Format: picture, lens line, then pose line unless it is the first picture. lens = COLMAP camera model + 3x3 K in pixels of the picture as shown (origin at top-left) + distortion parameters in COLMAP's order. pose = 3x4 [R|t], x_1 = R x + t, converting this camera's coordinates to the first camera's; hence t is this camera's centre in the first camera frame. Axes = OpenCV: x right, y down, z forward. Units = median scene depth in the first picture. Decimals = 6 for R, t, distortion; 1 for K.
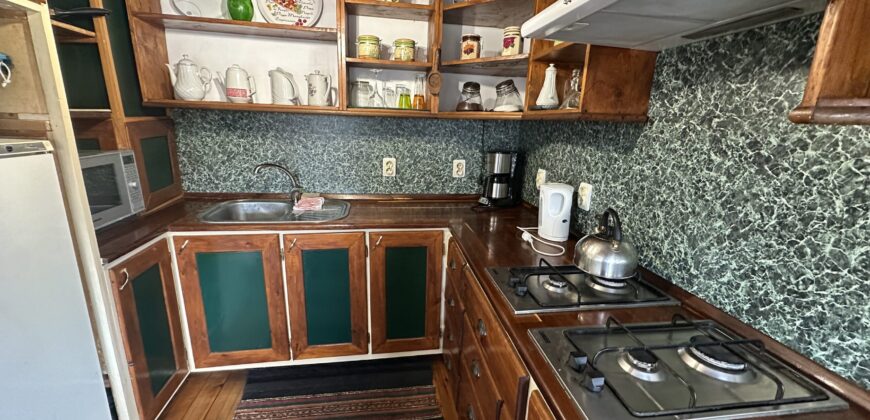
lens RADIAL K [[345.1, 0, 433.6], [0, 345.1, 210.5], [0, 0, 1]] dist [-0.002951, 0.000452]
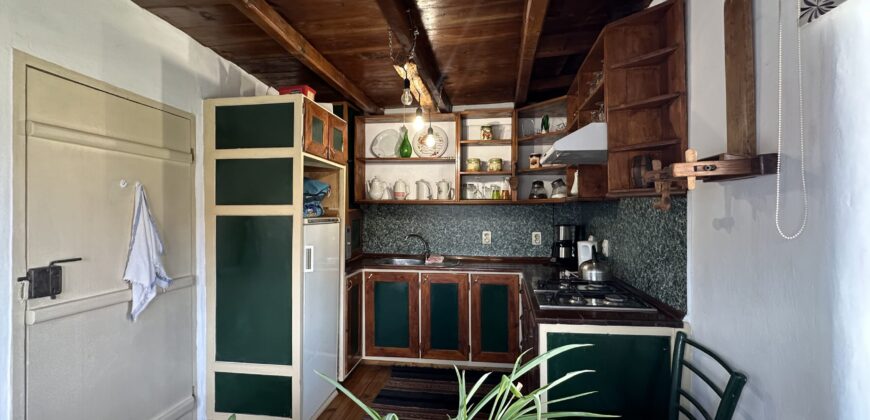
lens RADIAL K [[392.4, 0, 435.0], [0, 392.4, 210.0], [0, 0, 1]] dist [-0.000022, 0.000313]
pose [[0.952473, -0.033581, -0.302767, 0.200260], [-0.045890, 0.966746, -0.251588, 0.223834], [0.301147, 0.253525, 0.919258, -0.740828]]
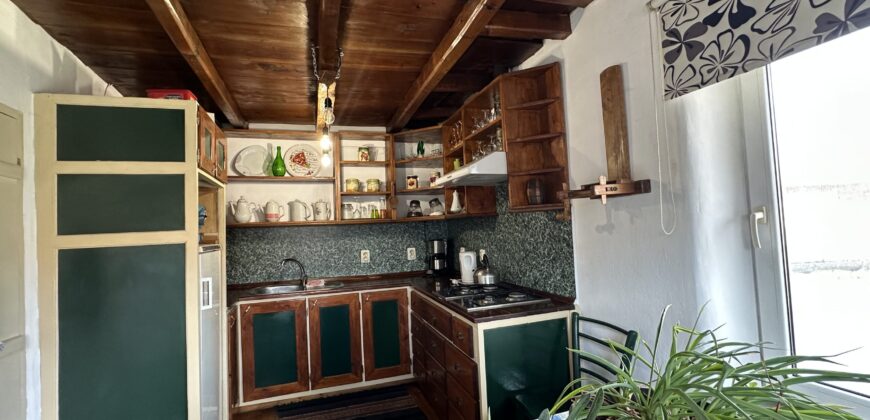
lens RADIAL K [[392.4, 0, 435.0], [0, 392.4, 210.0], [0, 0, 1]] dist [-0.000022, 0.000313]
pose [[0.984005, -0.068443, 0.164467, -0.112660], [0.113949, 0.951494, -0.285790, 0.237117], [-0.136929, 0.299959, 0.944074, -0.824899]]
